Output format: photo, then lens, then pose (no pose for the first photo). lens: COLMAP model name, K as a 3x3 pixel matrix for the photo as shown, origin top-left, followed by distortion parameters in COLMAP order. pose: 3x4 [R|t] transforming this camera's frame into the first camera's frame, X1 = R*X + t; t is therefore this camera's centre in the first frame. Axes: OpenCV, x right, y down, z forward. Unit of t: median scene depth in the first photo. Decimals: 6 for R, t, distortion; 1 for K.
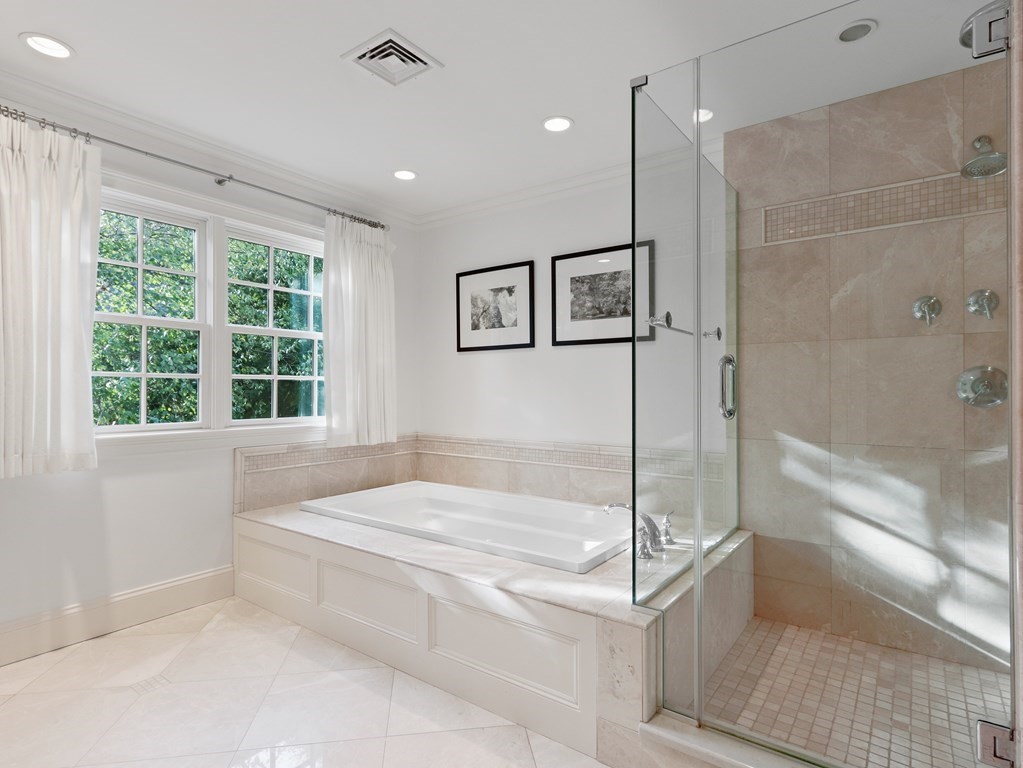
lens RADIAL K [[548.3, 0, 511.0], [0, 548.3, 370.3], [0, 0, 1]] dist [-0.000686, -0.000506]
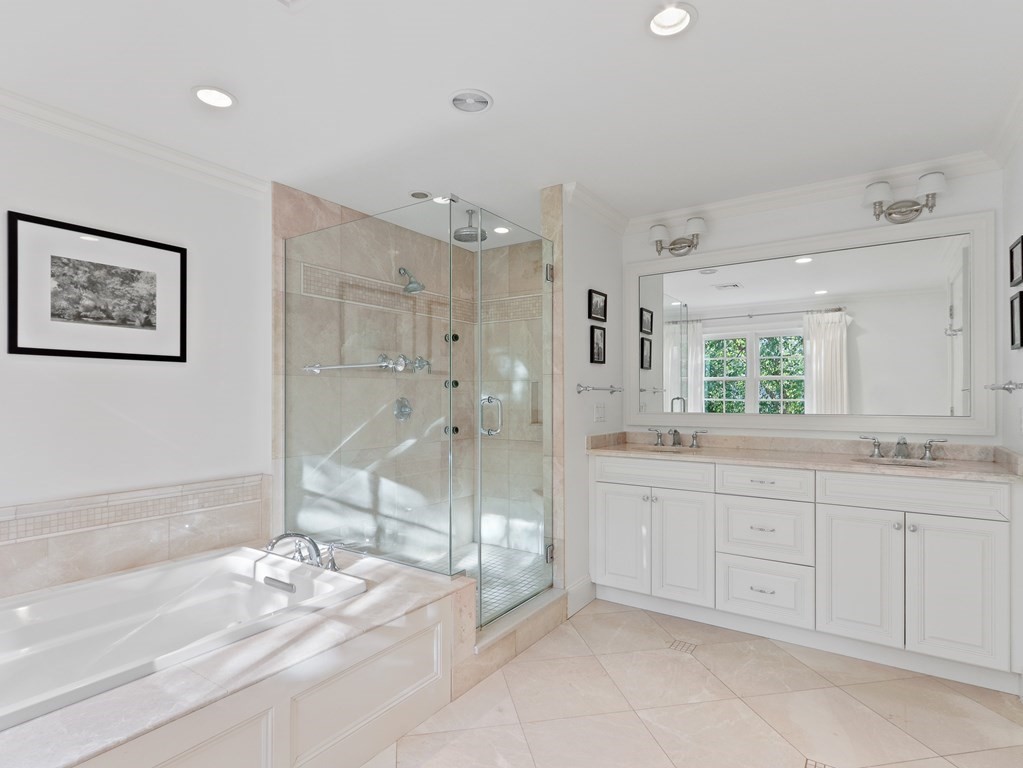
lens RADIAL K [[539.2, 0, 513.1], [0, 539.2, 392.3], [0, 0, 1]] dist [0.012225, -0.016280]
pose [[-0.033341, 0.028339, 0.999042, -0.605044], [-0.009163, 0.999547, -0.028659, 0.014137], [-0.999402, -0.010110, -0.033066, 0.478299]]
